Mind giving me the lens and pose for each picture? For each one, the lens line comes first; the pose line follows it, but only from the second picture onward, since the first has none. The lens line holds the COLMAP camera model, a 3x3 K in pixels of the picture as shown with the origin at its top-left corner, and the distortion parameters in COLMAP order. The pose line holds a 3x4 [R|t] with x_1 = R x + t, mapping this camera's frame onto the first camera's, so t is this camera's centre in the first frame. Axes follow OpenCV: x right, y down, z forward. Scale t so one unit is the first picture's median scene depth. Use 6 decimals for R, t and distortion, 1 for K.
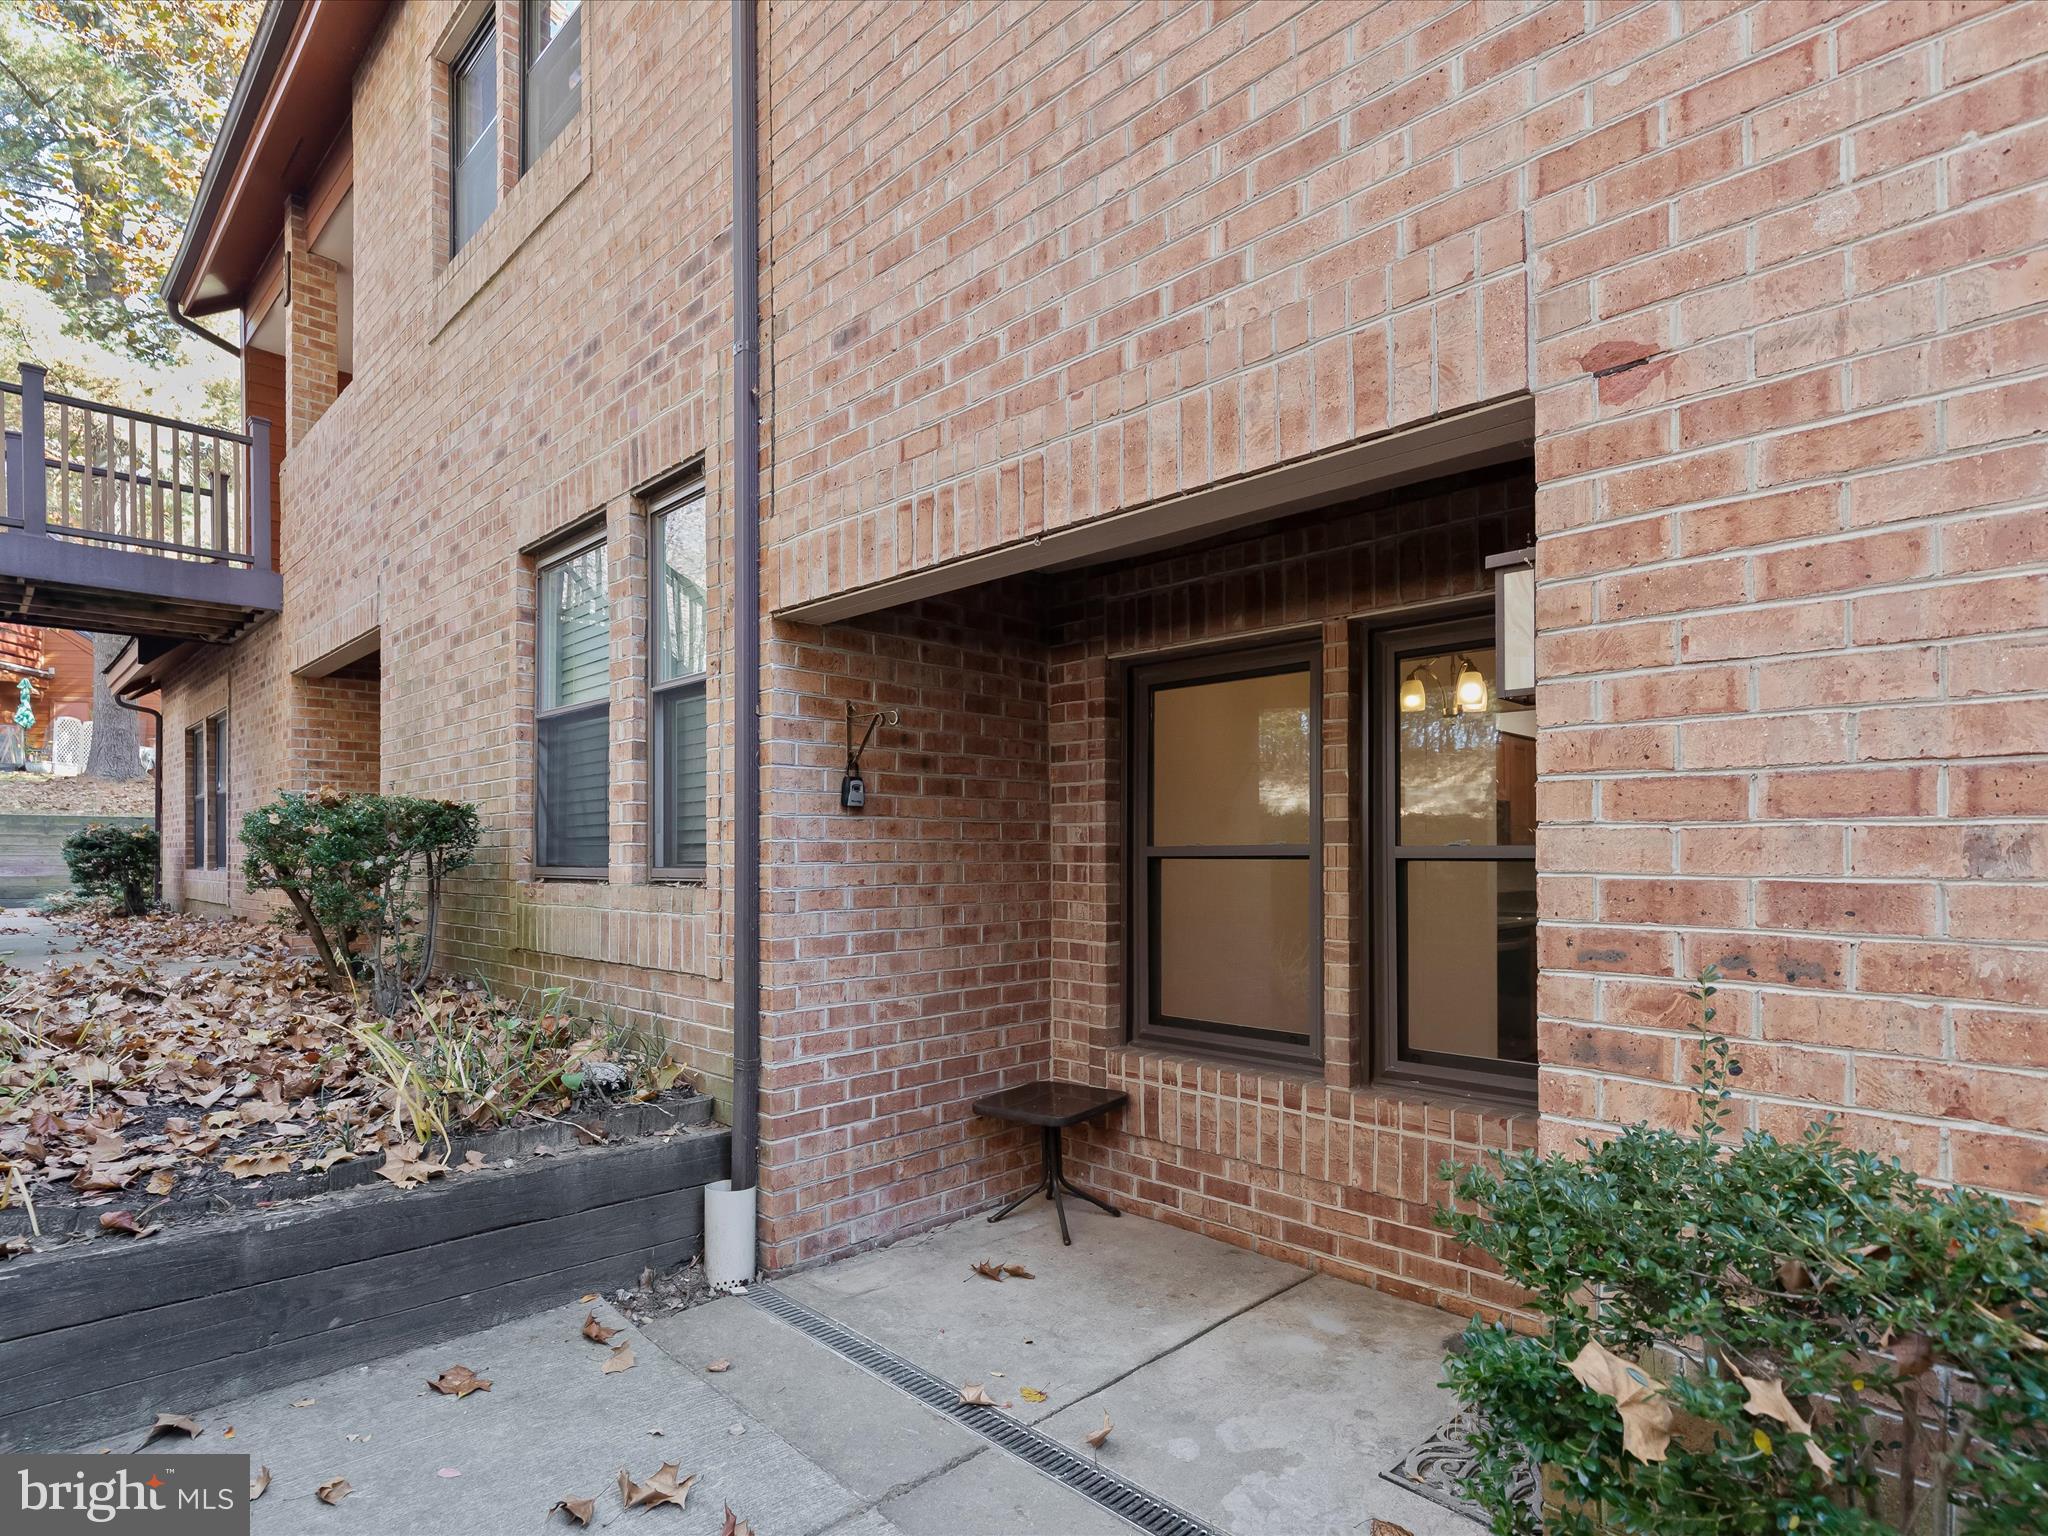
lens RADIAL K [[1069.3, 0, 1024.0], [0, 1069.3, 768.0], [0, 0, 1]] dist [0.012302, -0.001456]
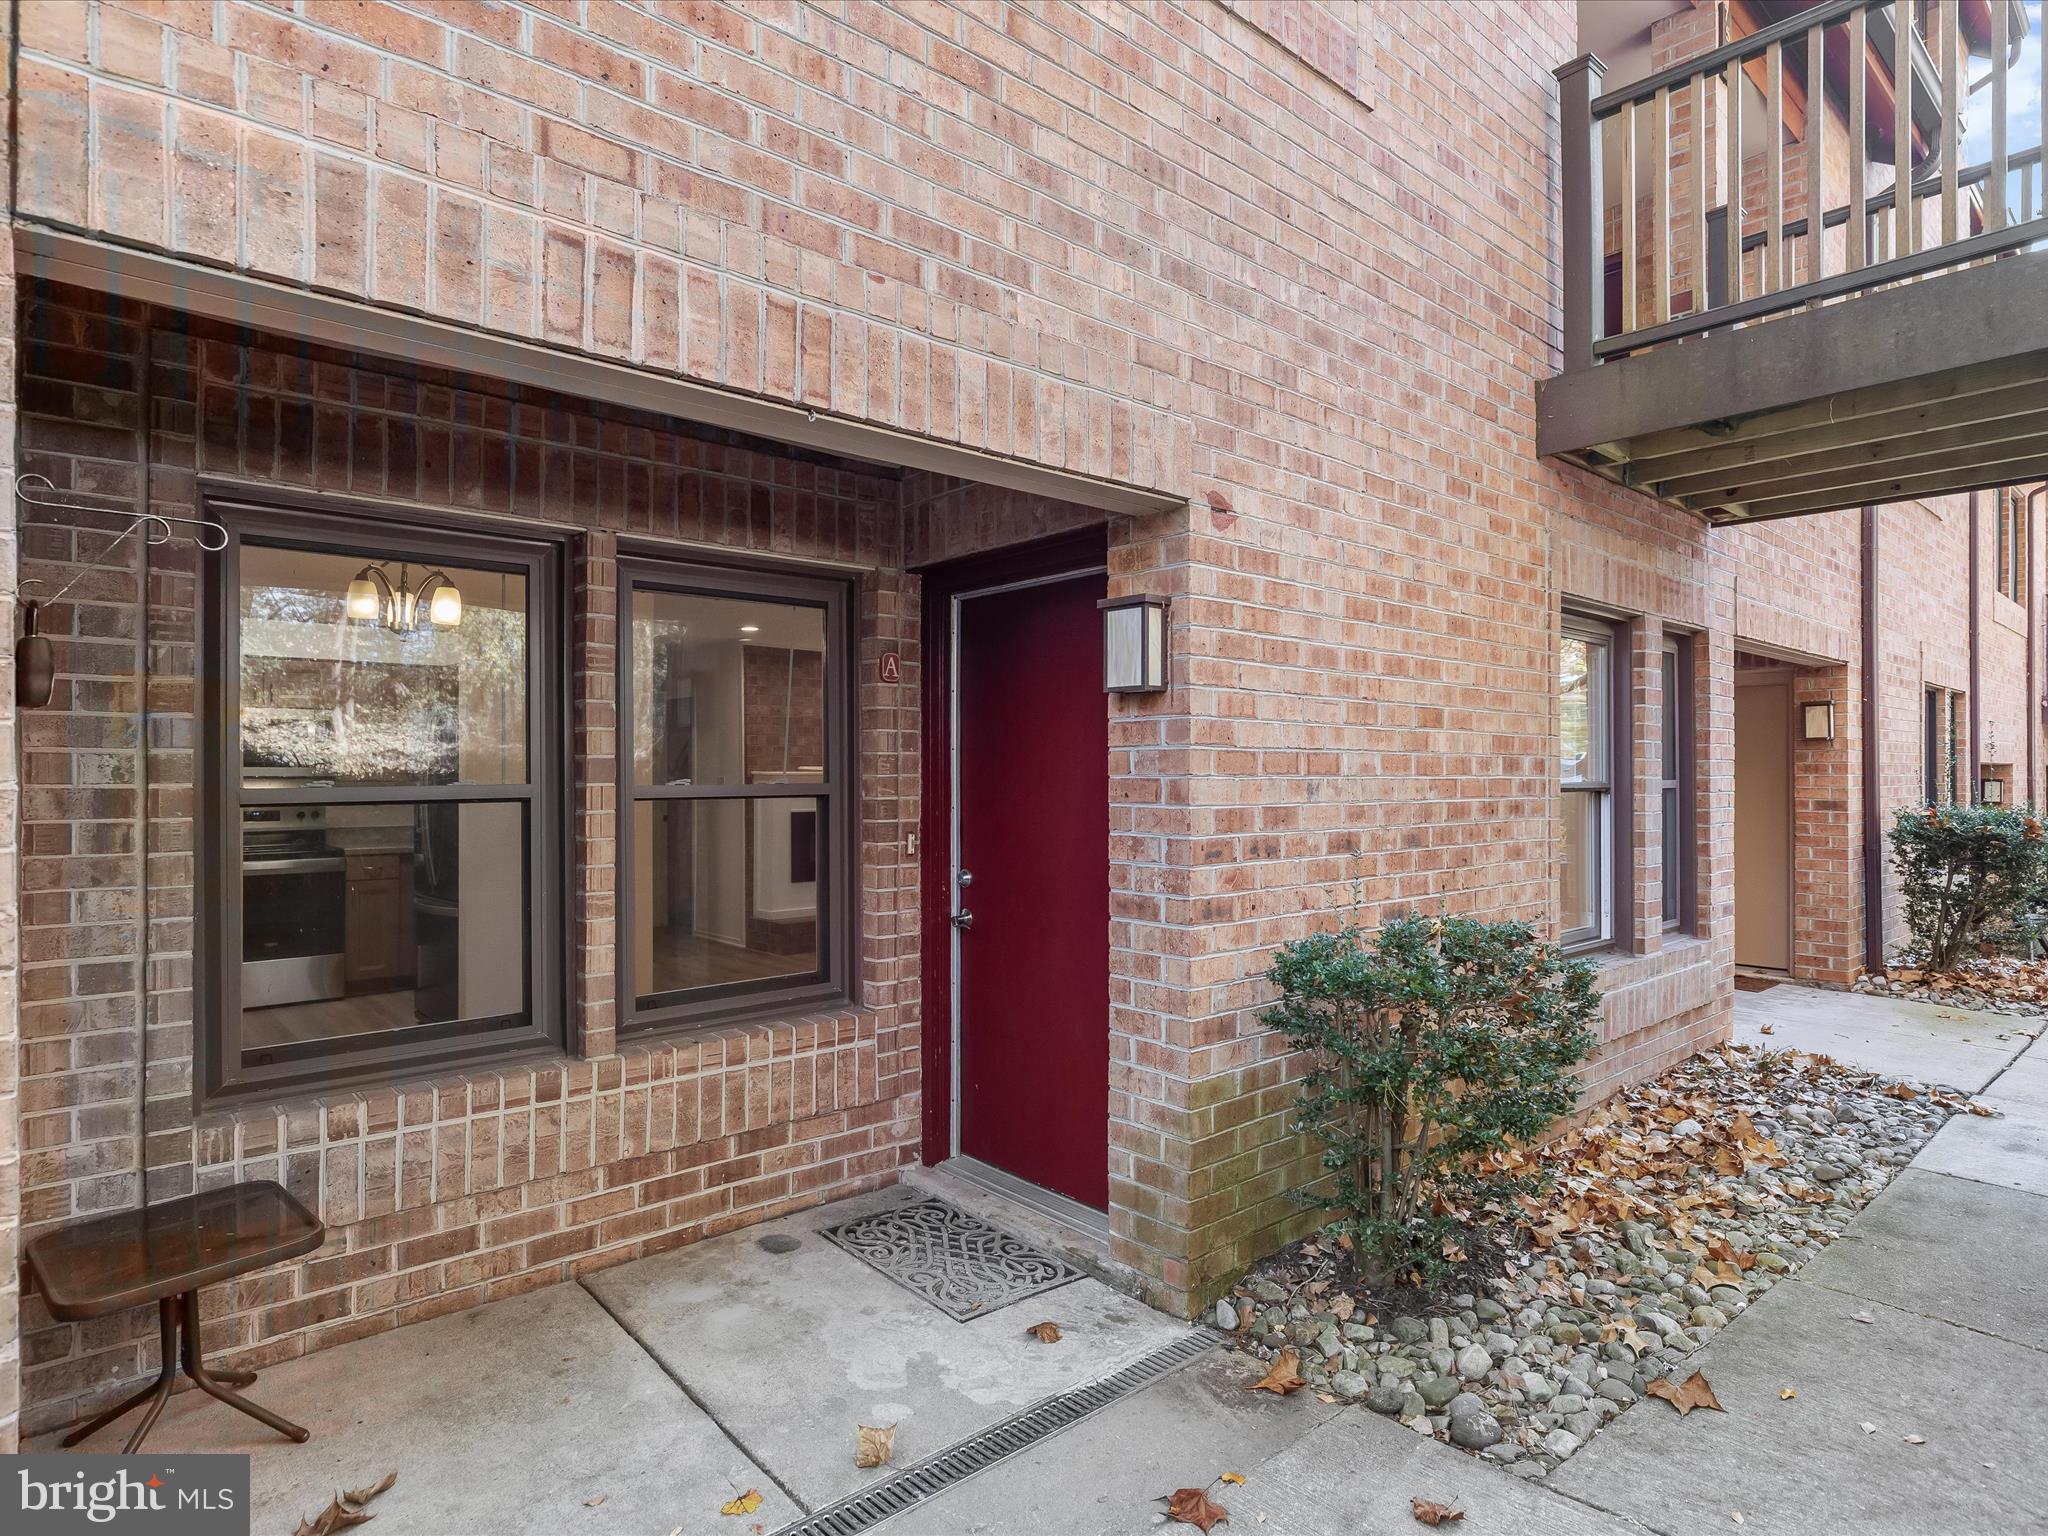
lens RADIAL K [[1107.6, 0, 1029.1], [0, 1107.6, 691.3], [0, 0, 1]] dist [-0.000266, -0.000224]
pose [[0.066946, 0.075900, 0.994866, -0.733508], [-0.075893, 0.994601, -0.070773, 0.038882], [-0.994866, -0.070765, 0.072344, 0.705037]]
